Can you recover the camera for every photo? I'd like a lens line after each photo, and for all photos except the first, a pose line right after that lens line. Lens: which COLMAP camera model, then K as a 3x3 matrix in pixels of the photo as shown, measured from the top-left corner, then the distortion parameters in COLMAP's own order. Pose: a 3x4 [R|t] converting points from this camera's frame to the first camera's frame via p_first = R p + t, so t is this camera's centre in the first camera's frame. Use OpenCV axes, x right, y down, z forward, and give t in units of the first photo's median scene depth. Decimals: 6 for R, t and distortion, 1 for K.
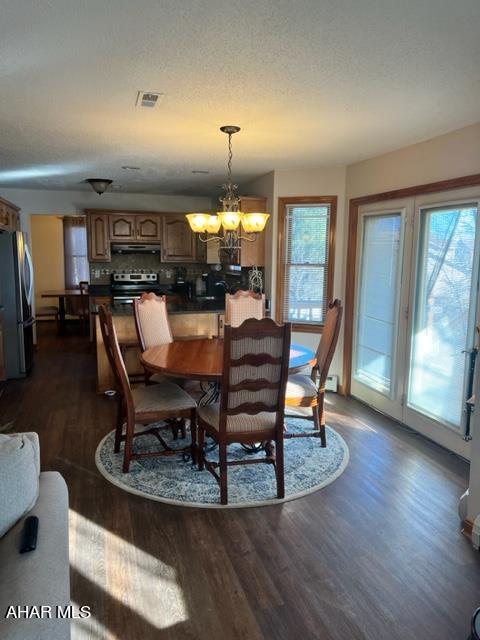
lens RADIAL K [[482.4, 0, 243.6], [0, 482.4, 321.0], [0, 0, 1]] dist [0.076558, -0.107070]
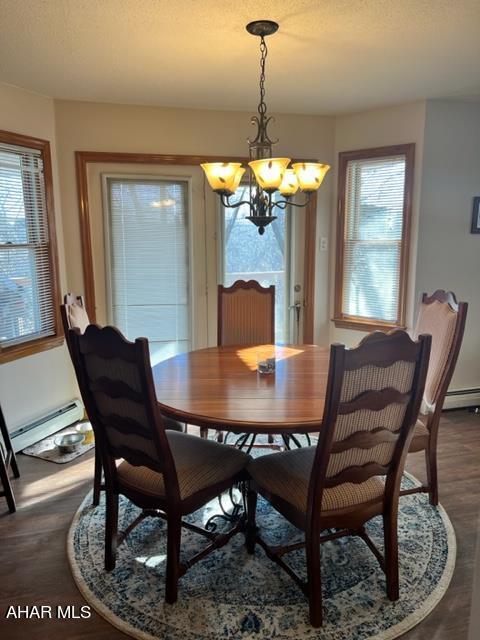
lens RADIAL K [[482.4, 0, 243.6], [0, 482.4, 321.0], [0, 0, 1]] dist [0.076558, -0.107070]
pose [[0.042858, -0.189164, 0.981010, -0.634932], [0.150363, 0.971949, 0.180848, -0.120791], [-0.987702, 0.139756, 0.070099, 0.893511]]
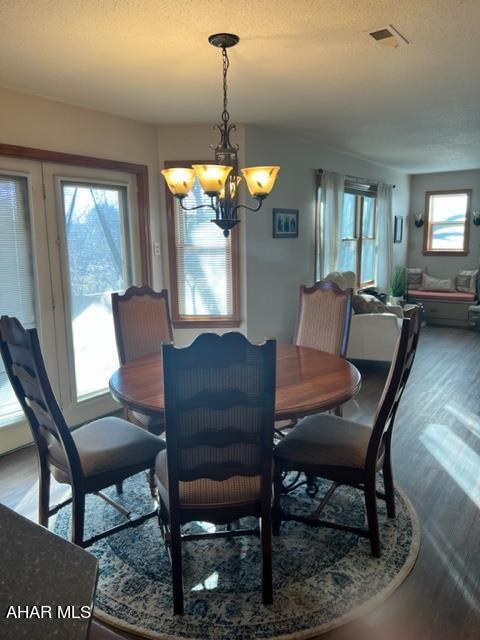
lens RADIAL K [[482.4, 0, 243.6], [0, 482.4, 321.0], [0, 0, 1]] dist [0.076558, -0.107070]
pose [[-0.614376, -0.135138, 0.777354, -0.537612], [0.125881, 0.955815, 0.265651, -0.173044], [-0.778907, 0.261064, -0.570219, 1.267101]]
